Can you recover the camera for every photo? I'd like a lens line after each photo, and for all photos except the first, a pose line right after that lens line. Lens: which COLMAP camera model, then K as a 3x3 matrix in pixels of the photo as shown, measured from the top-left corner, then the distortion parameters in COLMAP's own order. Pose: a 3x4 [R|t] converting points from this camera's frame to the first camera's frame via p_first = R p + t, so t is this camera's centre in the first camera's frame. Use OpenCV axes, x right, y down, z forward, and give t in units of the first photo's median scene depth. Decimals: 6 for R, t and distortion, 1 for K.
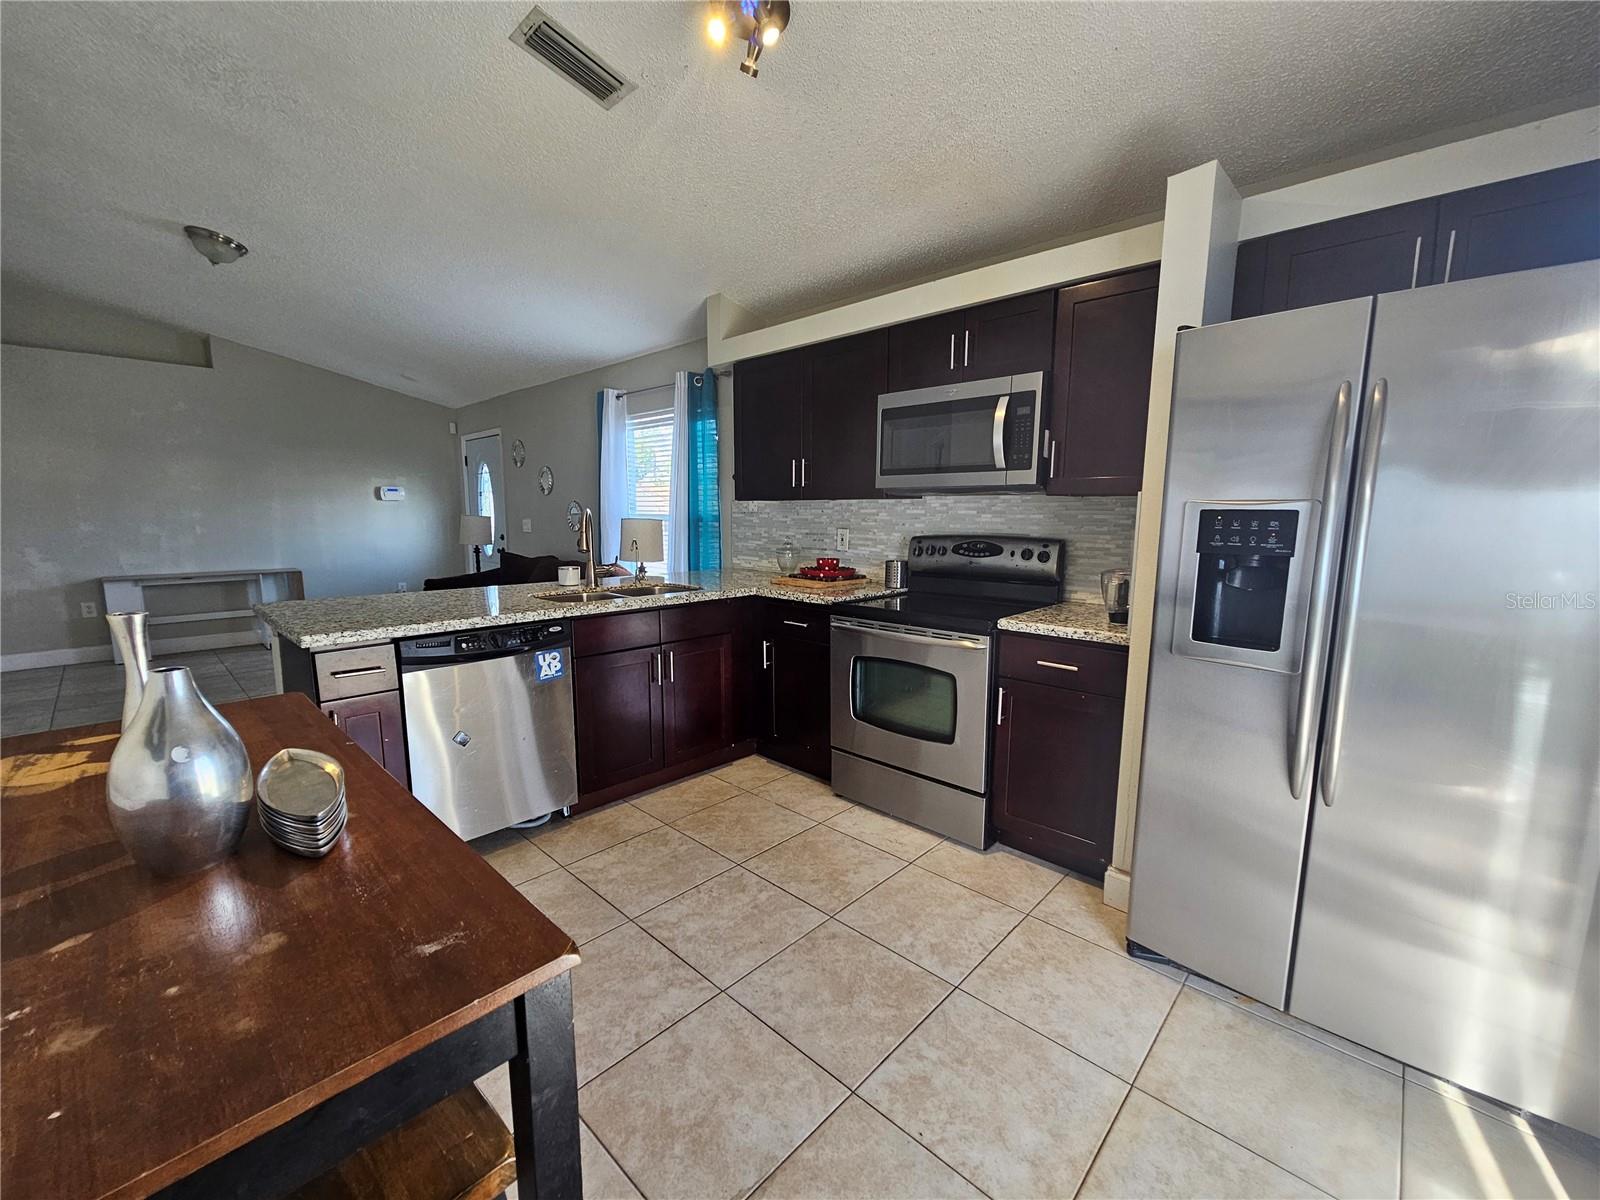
lens RADIAL K [[654.1, 0, 796.1], [0, 654.1, 605.6], [0, 0, 1]] dist [-0.000366, 0.000775]
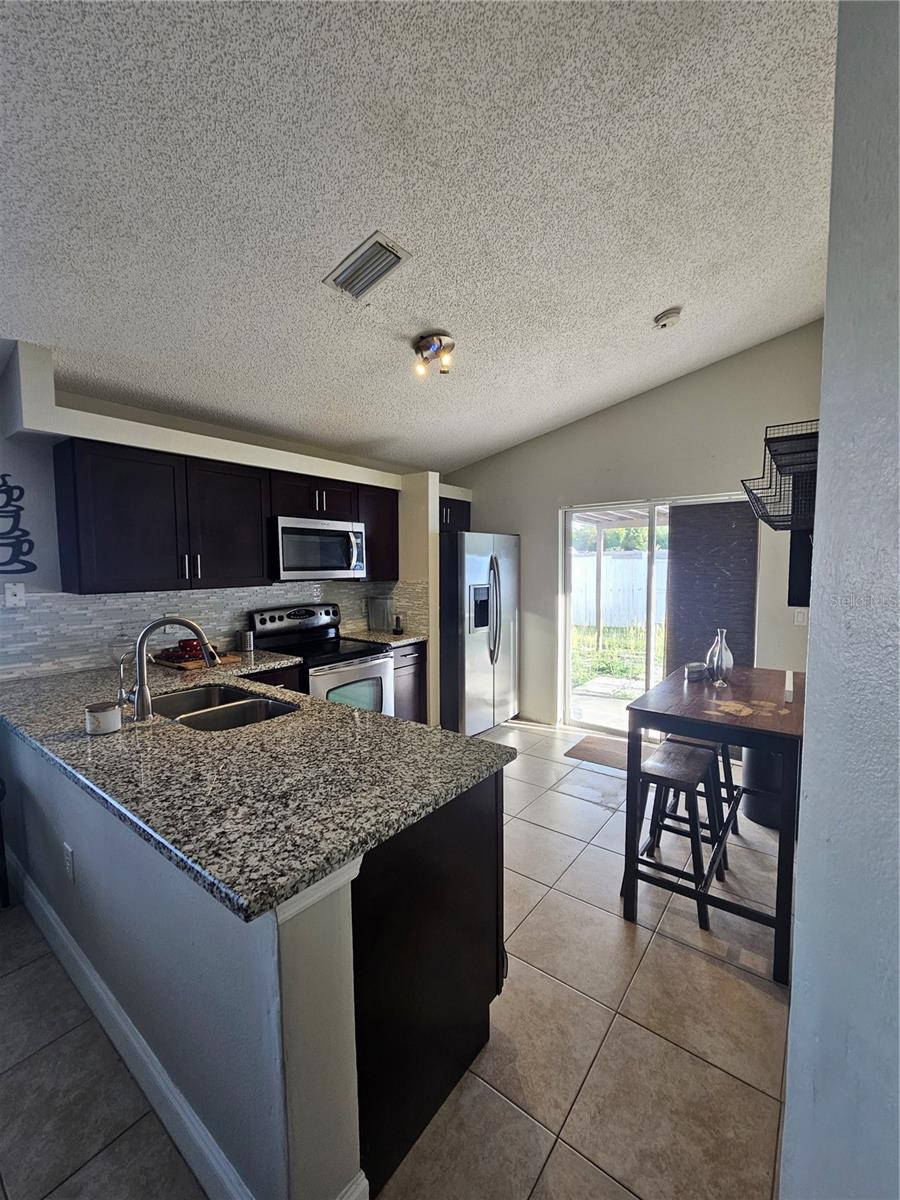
lens RADIAL K [[490.6, 0, 444.5], [0, 490.6, 600.0], [0, 0, 1]] dist [-0.000366, 0.000775]
pose [[-0.090918, -0.074957, 0.993033, -0.885535], [0.148755, 0.984954, 0.087966, -0.159200], [-0.984686, 0.155717, -0.078400, 0.664417]]
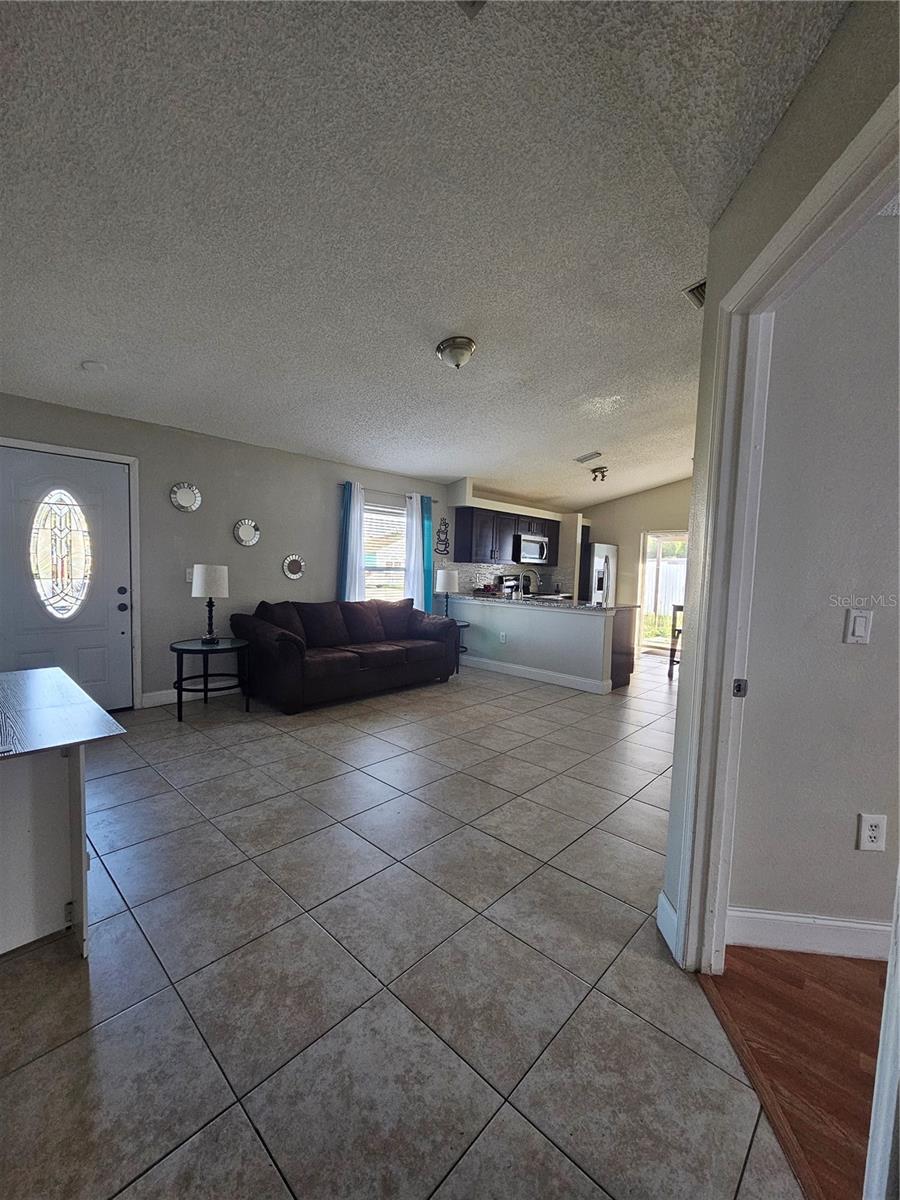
lens RADIAL K [[490.6, 0, 453.5], [0, 490.6, 603.1], [0, 0, 1]] dist [-0.000366, 0.000775]
pose [[-0.005729, -0.074087, 0.997235, -2.140753], [0.118182, 0.990212, 0.074244, -0.177963], [-0.992975, 0.118281, 0.003083, 1.223445]]
